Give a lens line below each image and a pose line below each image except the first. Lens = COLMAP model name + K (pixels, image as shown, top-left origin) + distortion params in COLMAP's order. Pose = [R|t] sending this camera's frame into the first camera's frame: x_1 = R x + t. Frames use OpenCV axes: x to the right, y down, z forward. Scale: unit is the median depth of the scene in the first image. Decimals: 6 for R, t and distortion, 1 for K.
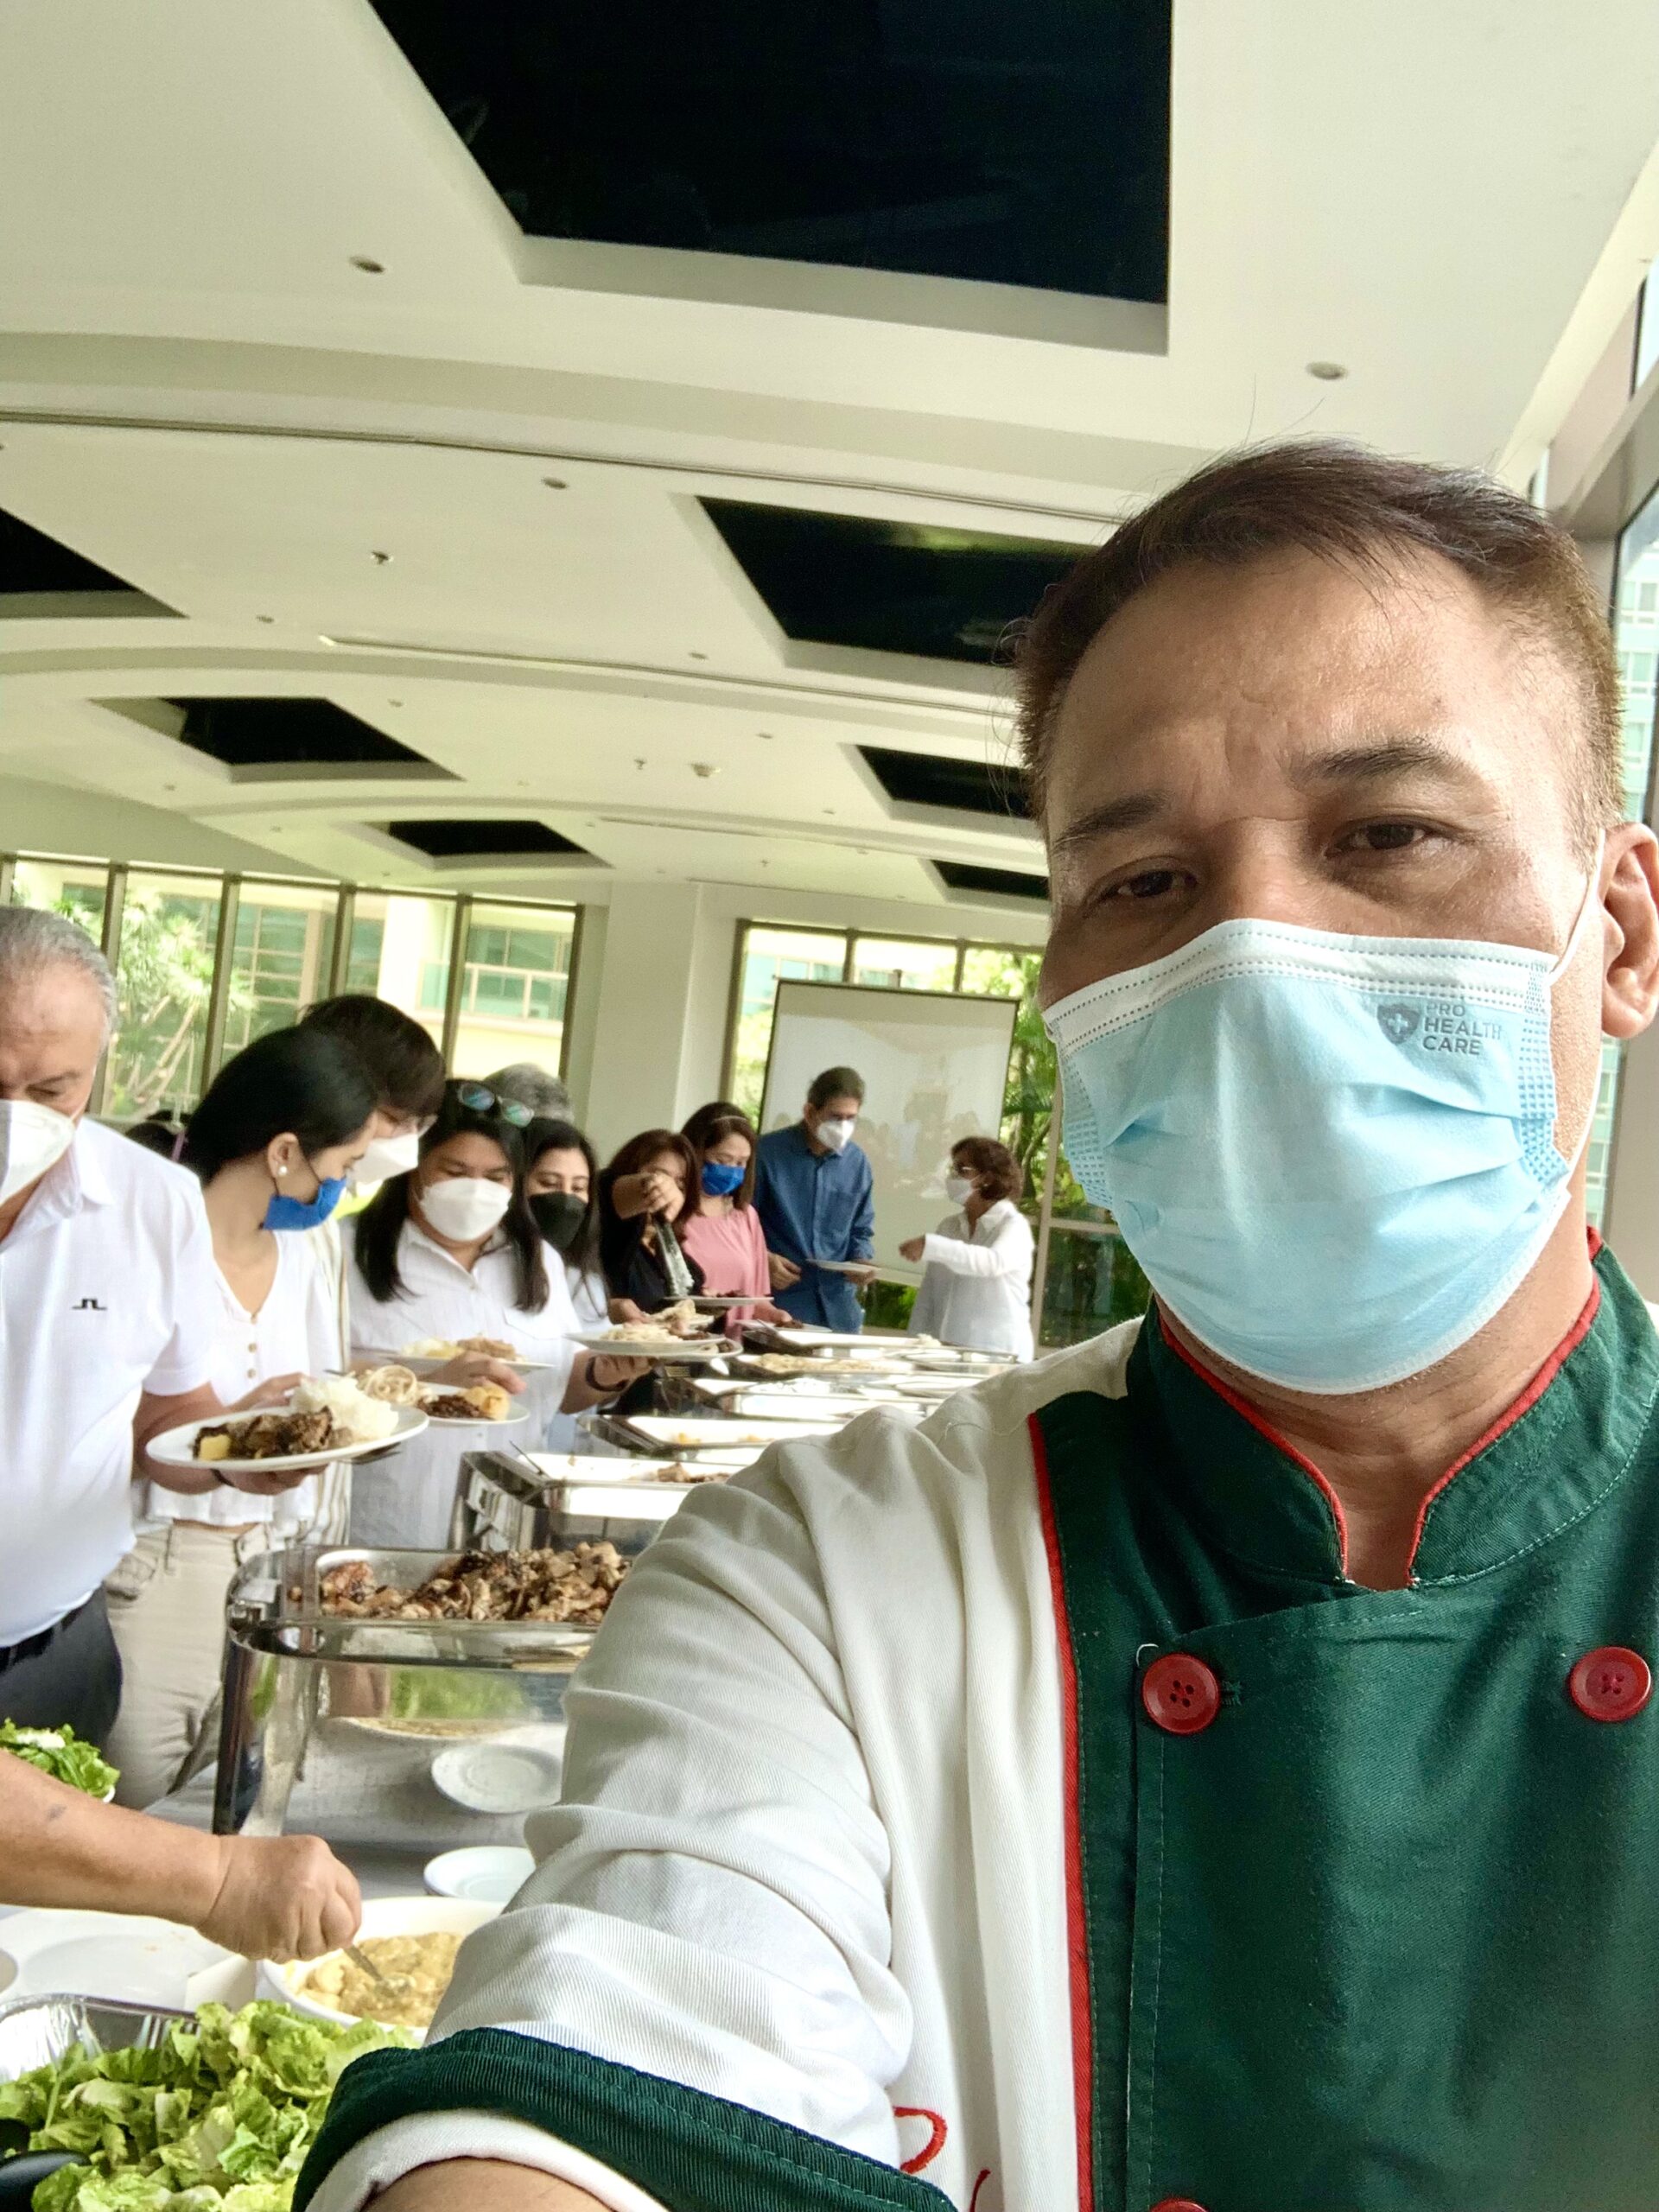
lens RADIAL K [[2097.9, 0, 833.7], [0, 2097.9, 1108.3], [0, 0, 1]] dist [0.073931, 0.000000]
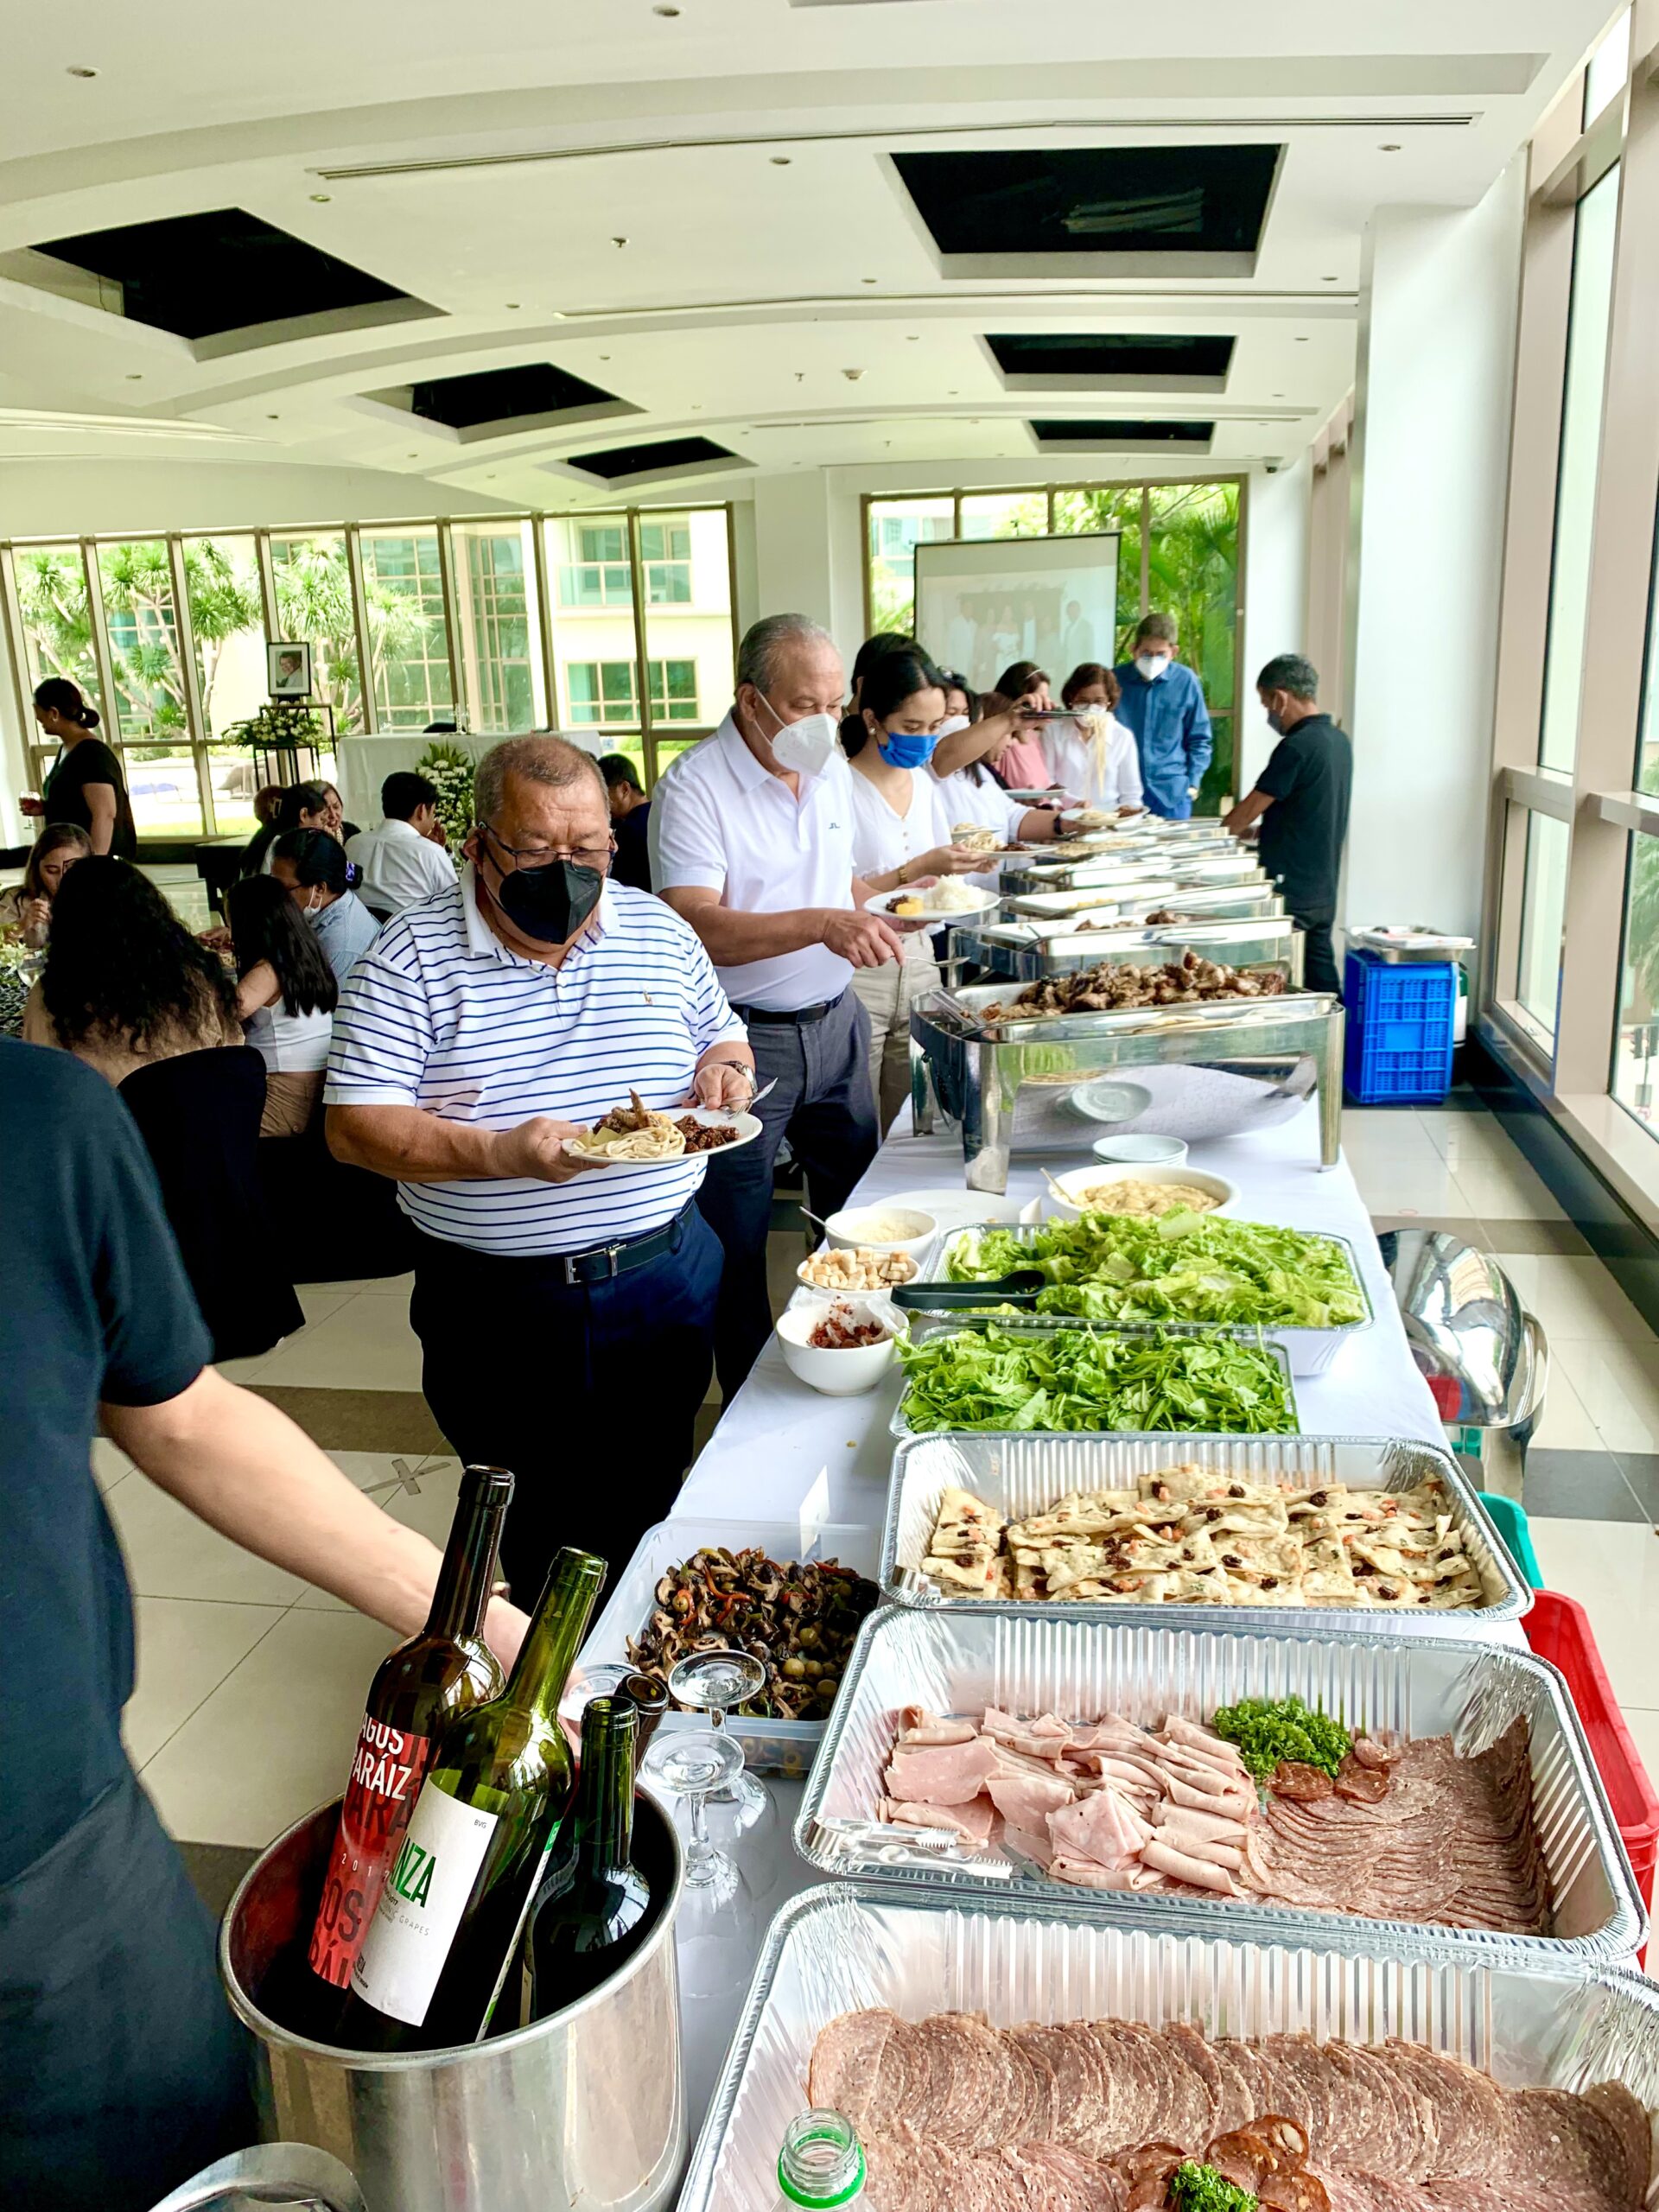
lens RADIAL K [[1713.4, 0, 834.1], [0, 1713.4, 1118.7], [0, 0, 1]] dist [0.014530, -0.005175]
pose [[0.989786, -0.124518, -0.069414, -0.039113], [0.138470, 0.955515, 0.260418, -0.007465], [0.033899, -0.267369, 0.962998, -0.042523]]
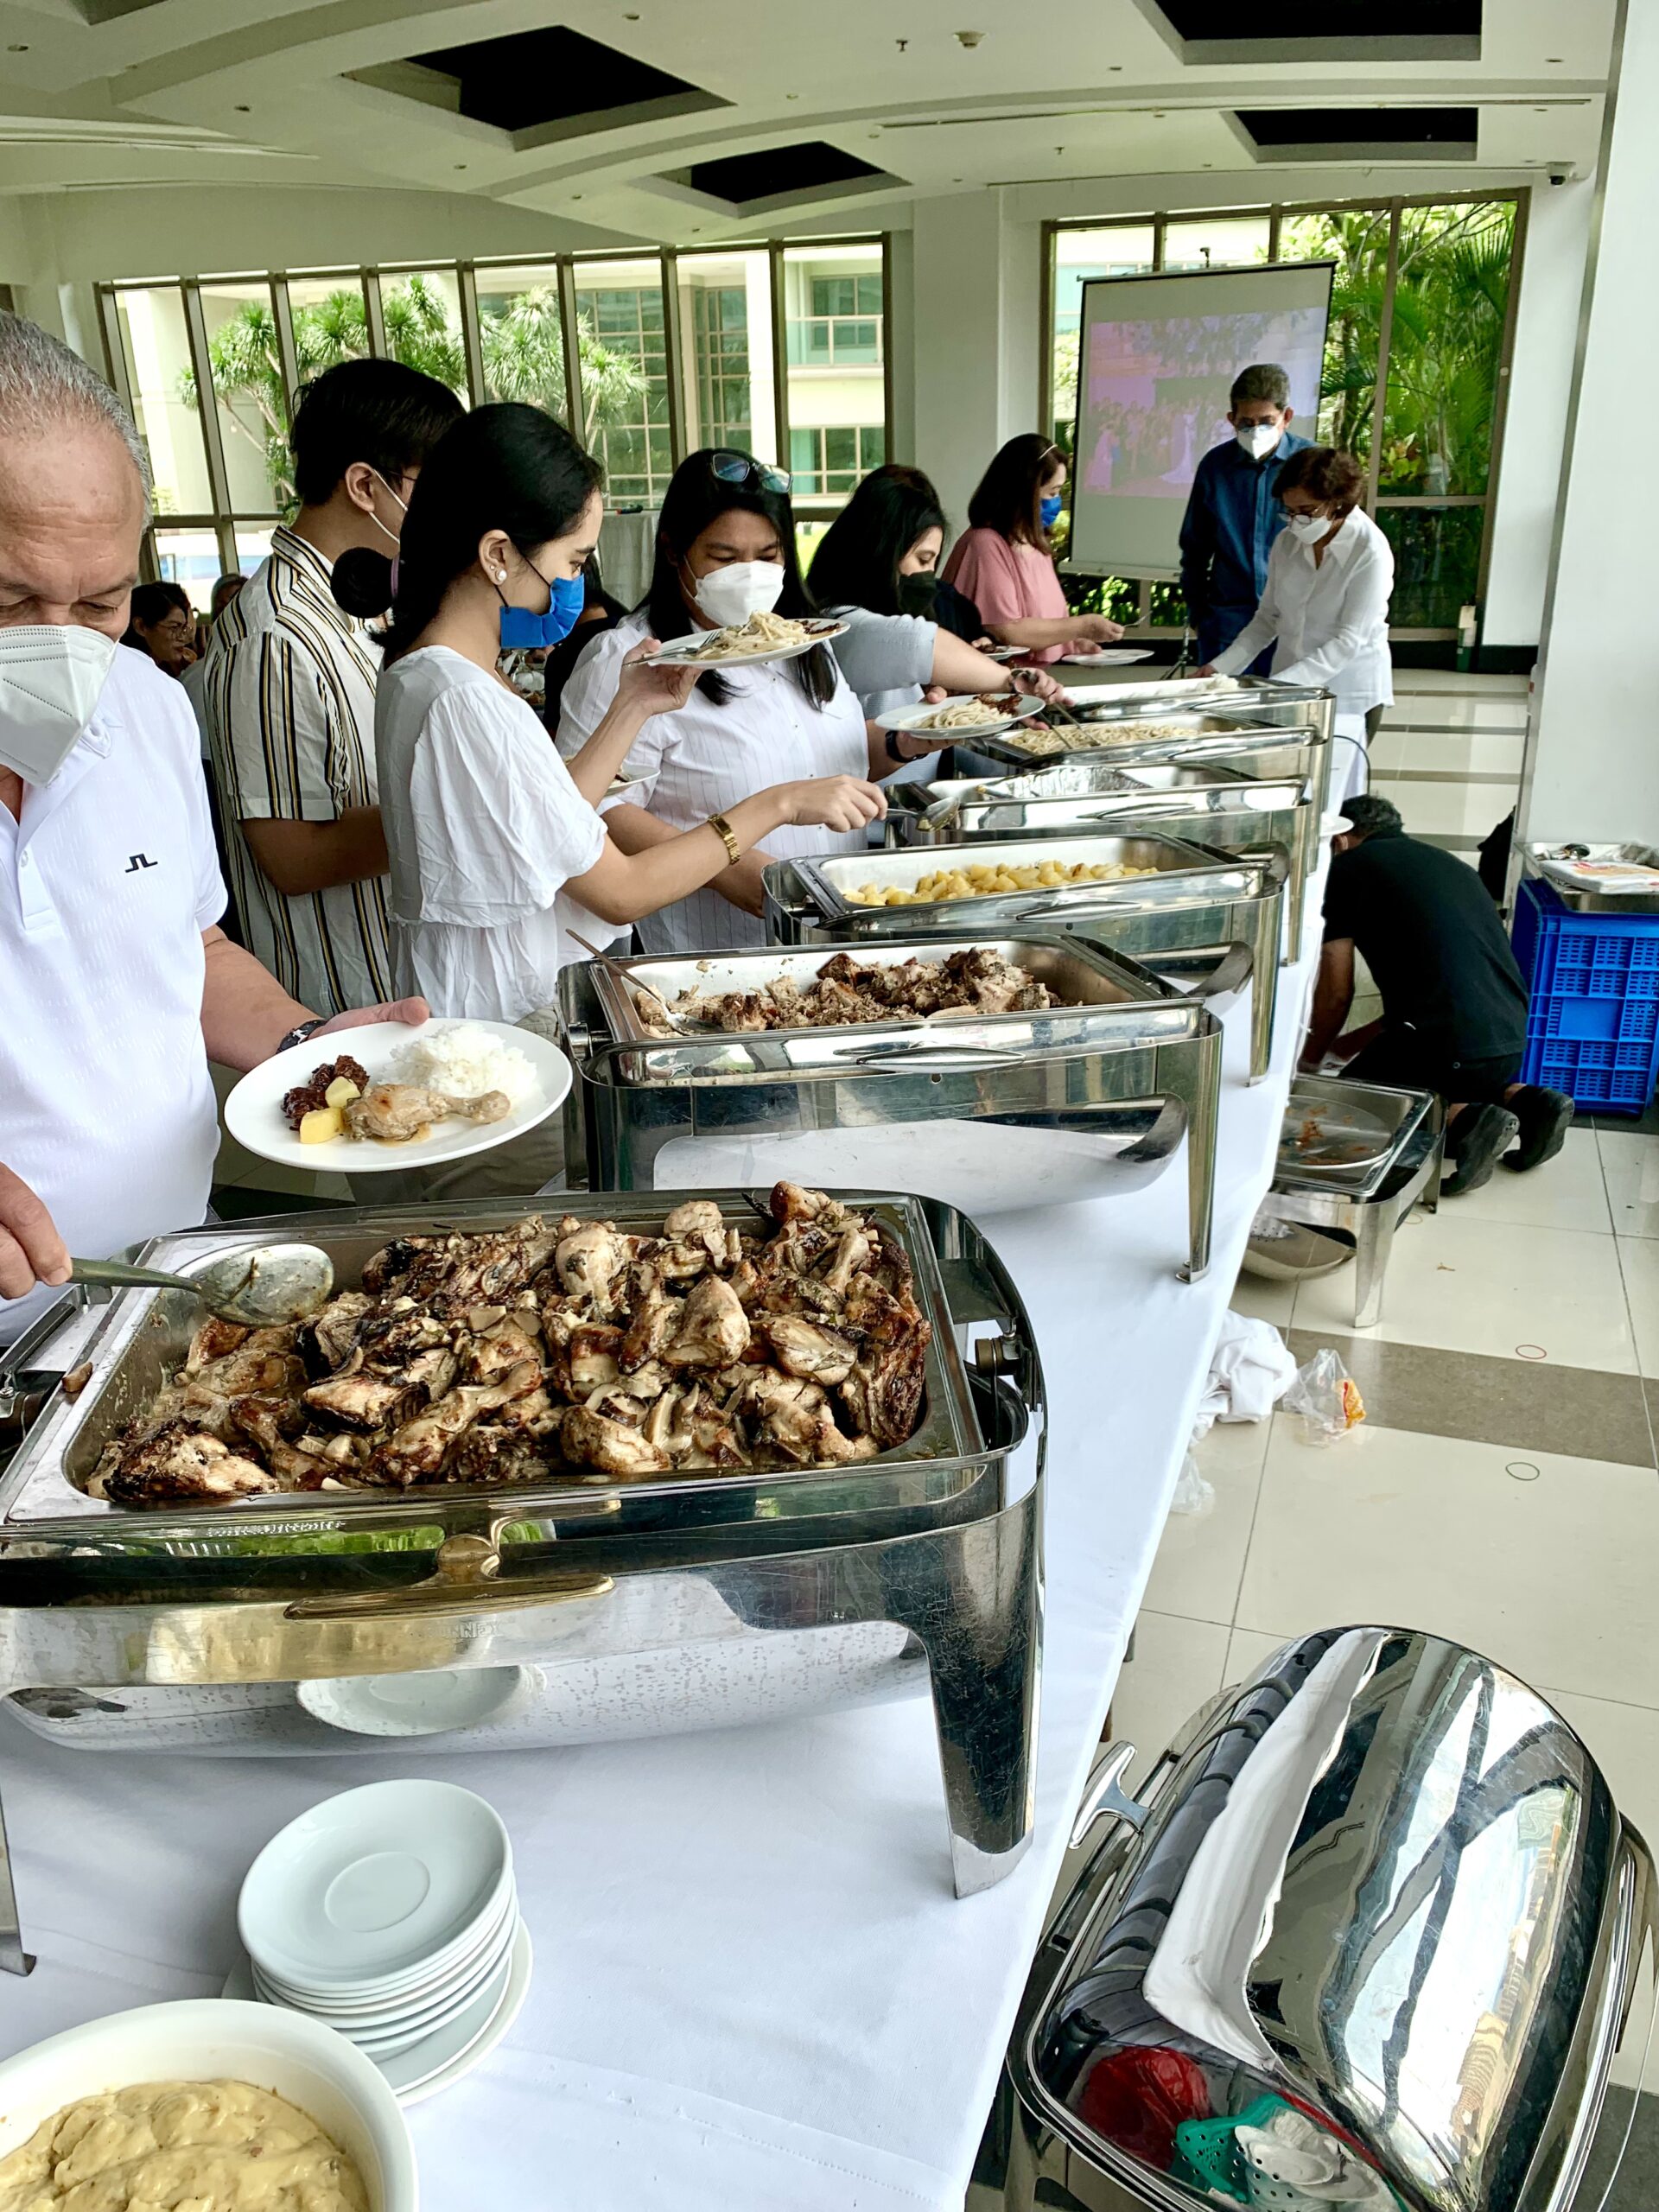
lens RADIAL K [[1713.4, 0, 824.2], [0, 1713.4, 1110.8], [0, 0, 1]] dist [0.014530, -0.005175]
pose [[0.974046, -0.051454, -0.220425, 0.011970], [0.128661, 0.927062, 0.352140, 0.000000], [0.186228, -0.371360, 0.909621, 0.087054]]
